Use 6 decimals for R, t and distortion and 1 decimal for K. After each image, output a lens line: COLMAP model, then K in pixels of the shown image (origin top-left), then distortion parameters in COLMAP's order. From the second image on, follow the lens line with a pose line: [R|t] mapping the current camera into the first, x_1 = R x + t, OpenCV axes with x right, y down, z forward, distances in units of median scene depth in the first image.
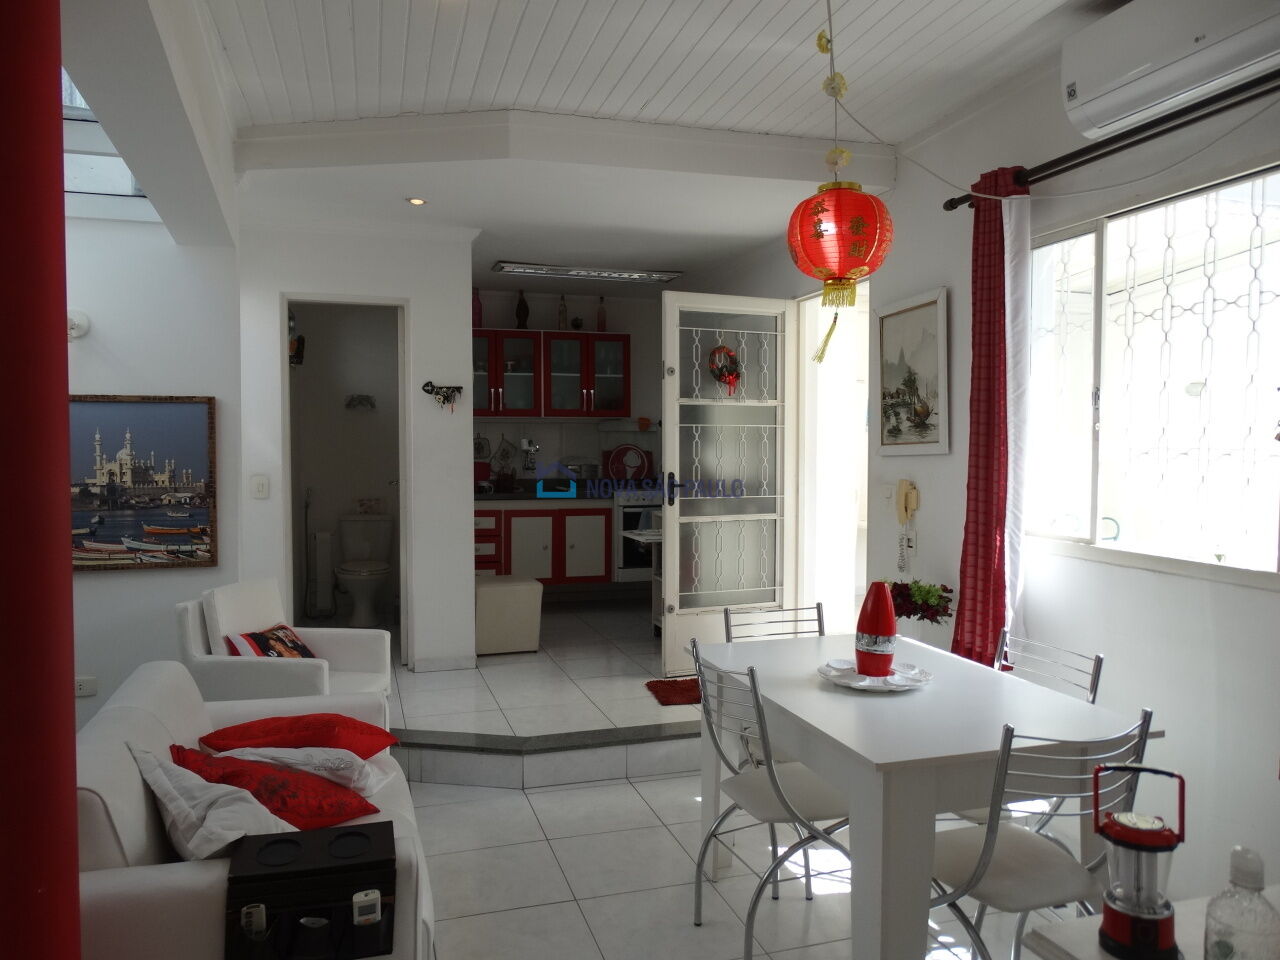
lens RADIAL K [[909.4, 0, 638.0], [0, 909.4, 477.7], [0, 0, 1]] dist [0.003048, 0.000786]
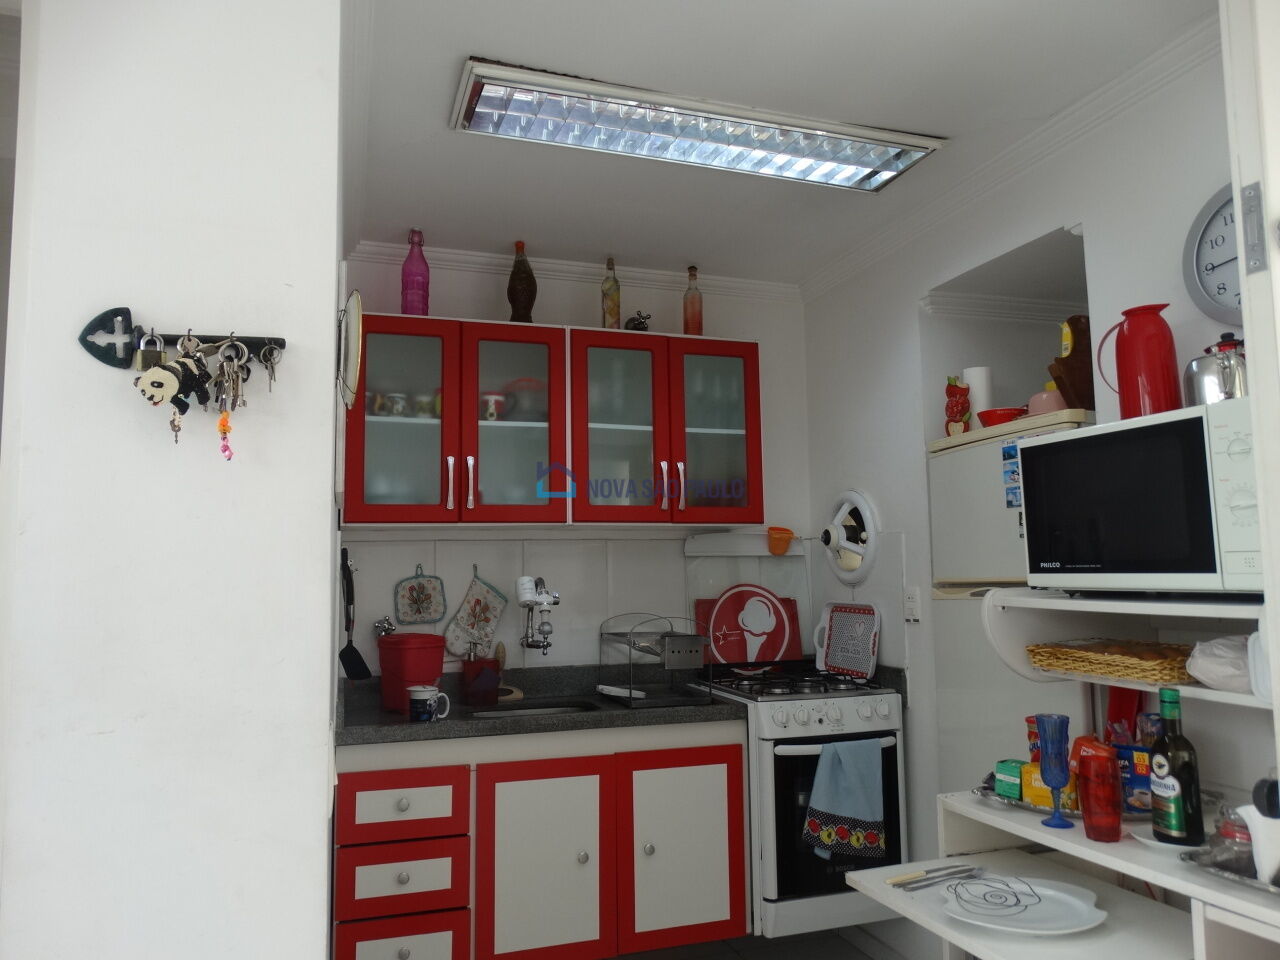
lens RADIAL K [[909.4, 0, 639.4], [0, 909.4, 481.8], [0, 0, 1]] dist [0.003048, 0.000786]
pose [[0.999522, -0.012327, 0.028359, -0.084721], [0.016248, 0.989665, -0.142473, -0.025264], [-0.026310, 0.142866, 0.989392, 0.580698]]
